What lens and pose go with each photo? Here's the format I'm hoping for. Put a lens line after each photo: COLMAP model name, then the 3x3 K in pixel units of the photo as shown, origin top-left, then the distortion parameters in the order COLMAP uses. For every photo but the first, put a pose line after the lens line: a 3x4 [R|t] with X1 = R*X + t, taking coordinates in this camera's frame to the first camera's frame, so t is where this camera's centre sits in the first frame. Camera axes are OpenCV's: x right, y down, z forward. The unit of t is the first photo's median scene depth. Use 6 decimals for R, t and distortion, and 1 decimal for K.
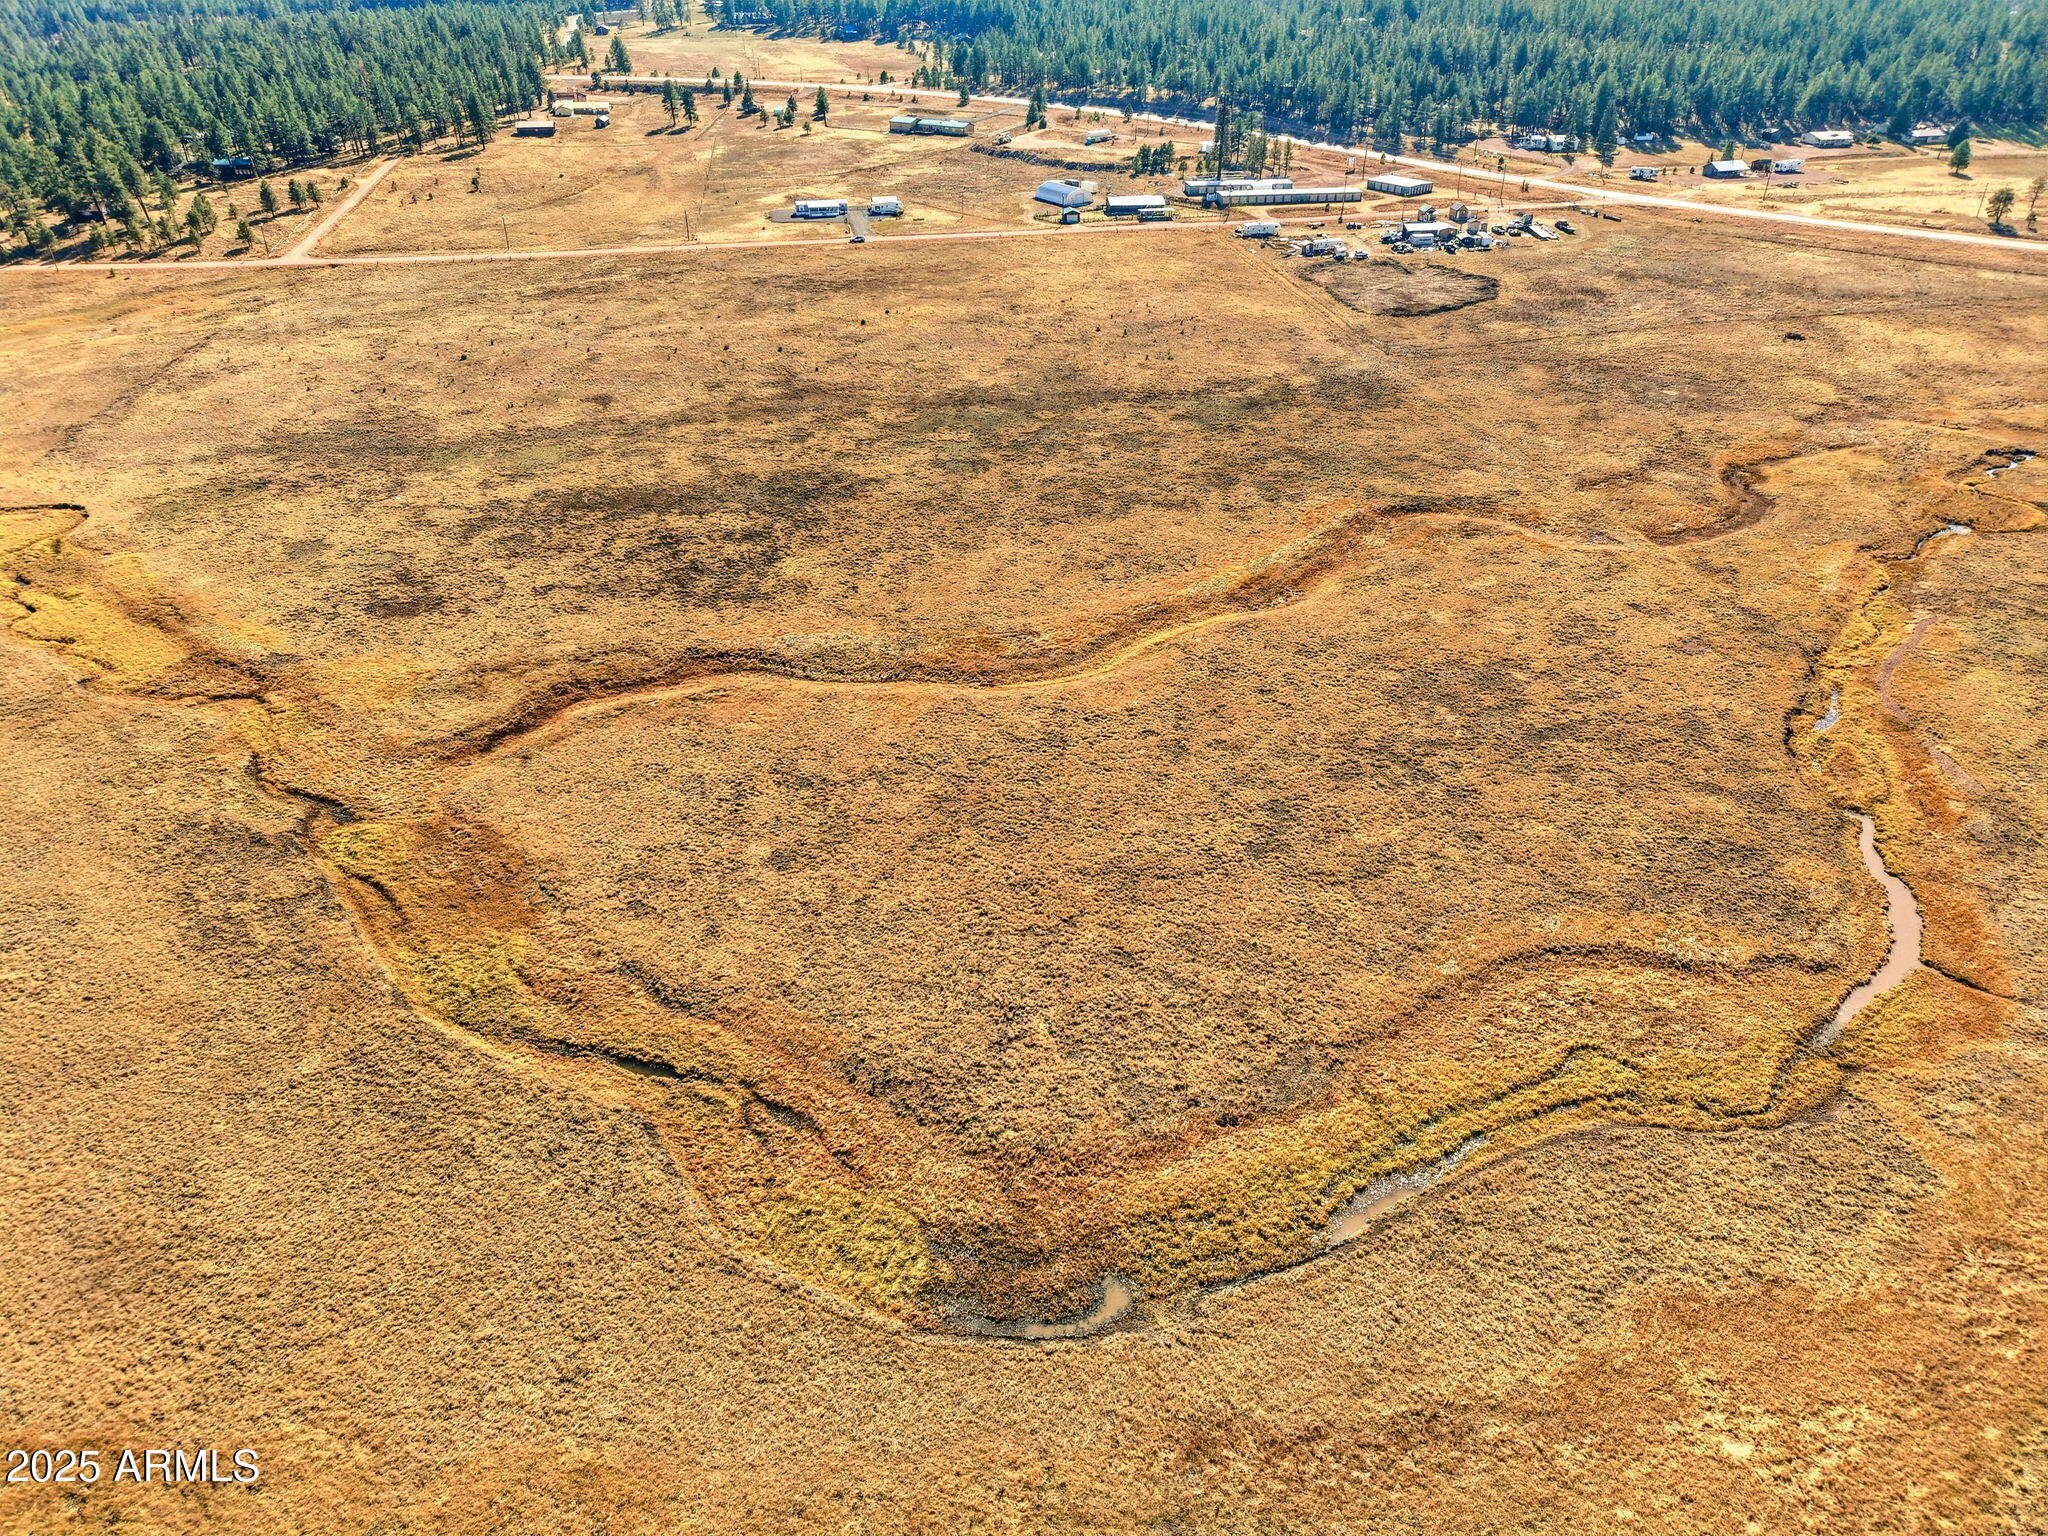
lens RADIAL K [[1376.5, 0, 1007.9], [0, 1376.5, 782.4], [0, 0, 1]] dist [0.013411, -0.011948]
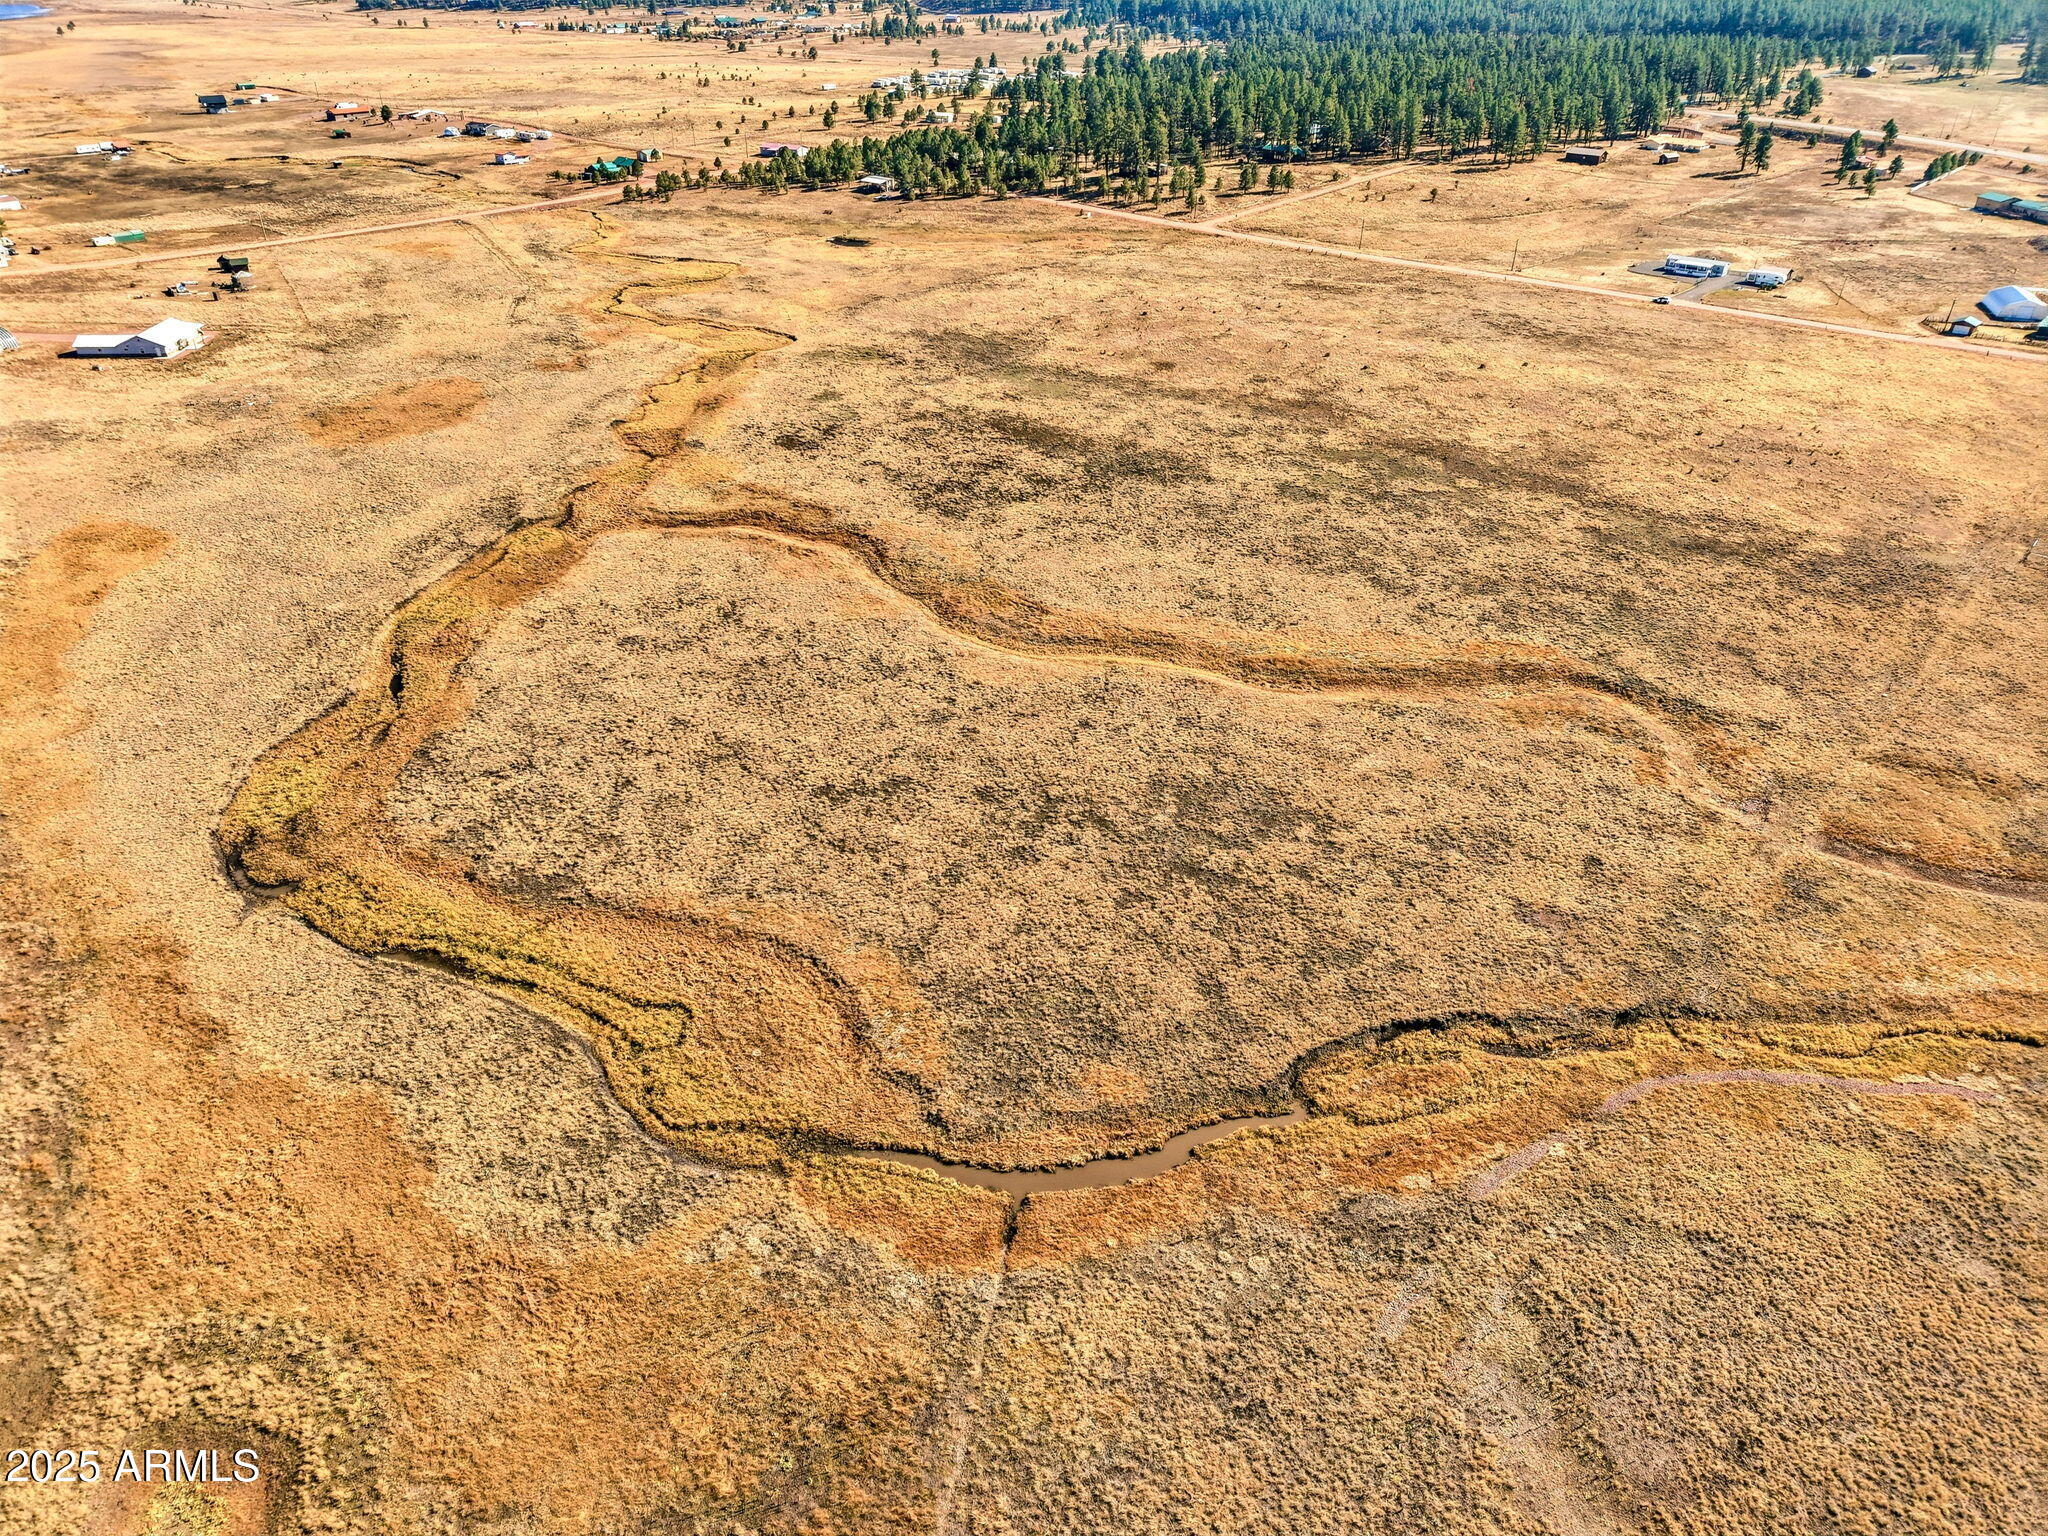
lens RADIAL K [[1376.5, 0, 1009.1], [0, 1376.5, 753.8], [0, 0, 1]] dist [0.013411, -0.011948]
pose [[0.604792, 0.413523, -0.680607, 0.634655], [-0.434052, 0.887690, 0.153640, -0.132838], [0.667701, 0.202498, 0.716358, 0.193454]]
